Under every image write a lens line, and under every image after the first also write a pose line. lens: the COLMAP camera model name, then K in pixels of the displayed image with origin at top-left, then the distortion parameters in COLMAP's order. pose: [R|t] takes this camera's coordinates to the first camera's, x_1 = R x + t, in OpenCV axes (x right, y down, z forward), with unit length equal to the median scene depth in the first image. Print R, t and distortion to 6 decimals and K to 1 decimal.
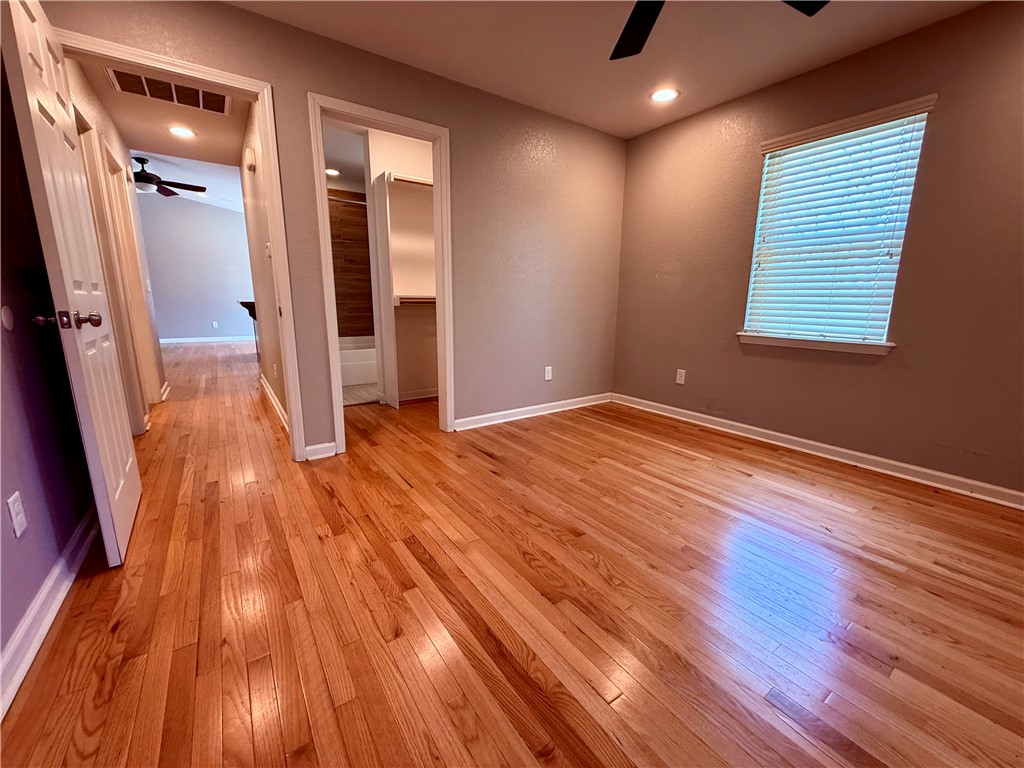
lens RADIAL K [[410.4, 0, 511.3], [0, 410.4, 382.0], [0, 0, 1]] dist [0.001051, -0.000389]
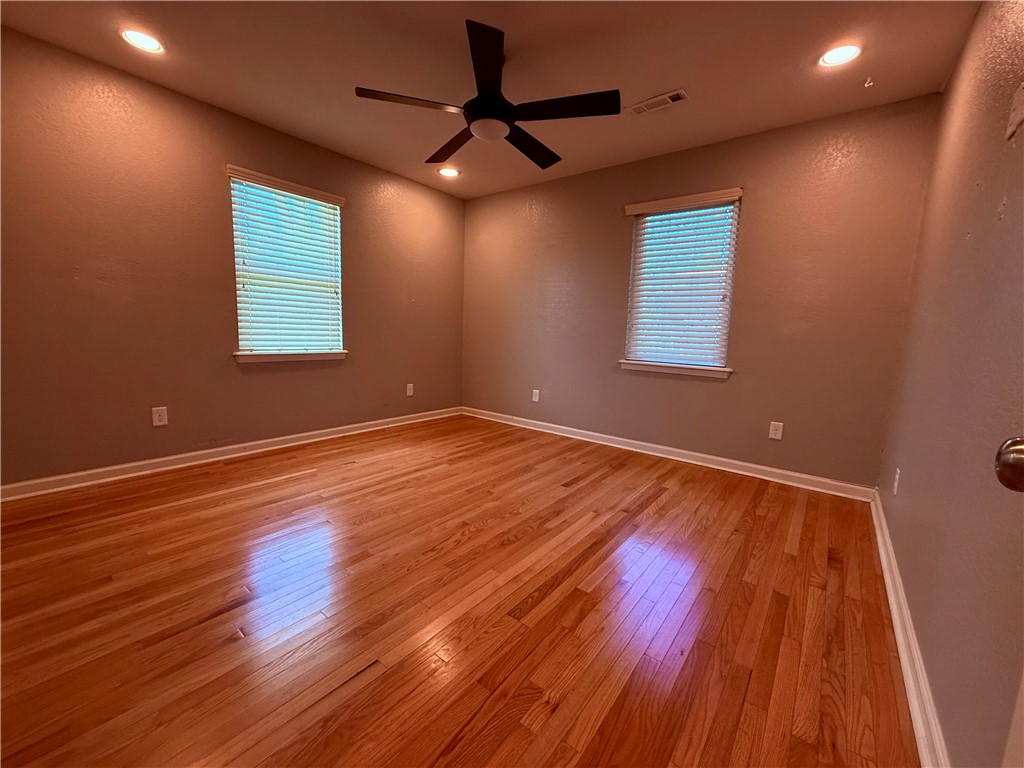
lens RADIAL K [[410.4, 0, 511.3], [0, 410.4, 382.0], [0, 0, 1]] dist [0.001051, -0.000389]
pose [[-0.287297, -0.145662, 0.946701, -0.645045], [0.145597, 0.970243, 0.193469, -0.167352], [-0.946711, 0.193420, -0.257540, 0.741734]]
